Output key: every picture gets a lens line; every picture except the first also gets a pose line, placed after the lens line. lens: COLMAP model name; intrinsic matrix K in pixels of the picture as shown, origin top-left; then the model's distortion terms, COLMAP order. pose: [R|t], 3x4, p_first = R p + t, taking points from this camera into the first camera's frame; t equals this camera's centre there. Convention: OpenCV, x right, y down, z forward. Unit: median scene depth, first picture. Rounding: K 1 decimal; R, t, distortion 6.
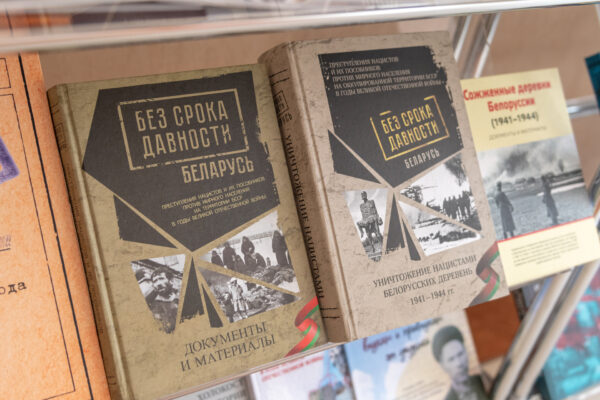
lens RADIAL K [[711.3, 0, 300.0], [0, 711.3, 199.7], [0, 0, 1]] dist [0.041398, 0.000000]
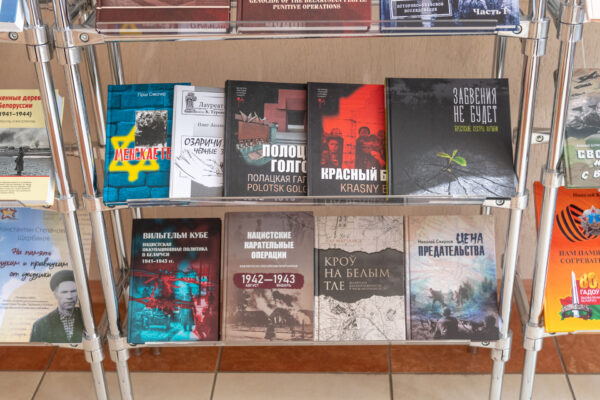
lens RADIAL K [[815.9, 0, 301.1], [0, 815.9, 199.1], [0, 0, 1]] dist [-0.019187, 0.000000]
pose [[0.862668, 0.094406, -0.496881, 1.876300], [-0.183844, 0.973755, -0.134172, 0.222965], [0.471174, 0.207094, 0.857384, -0.323591]]
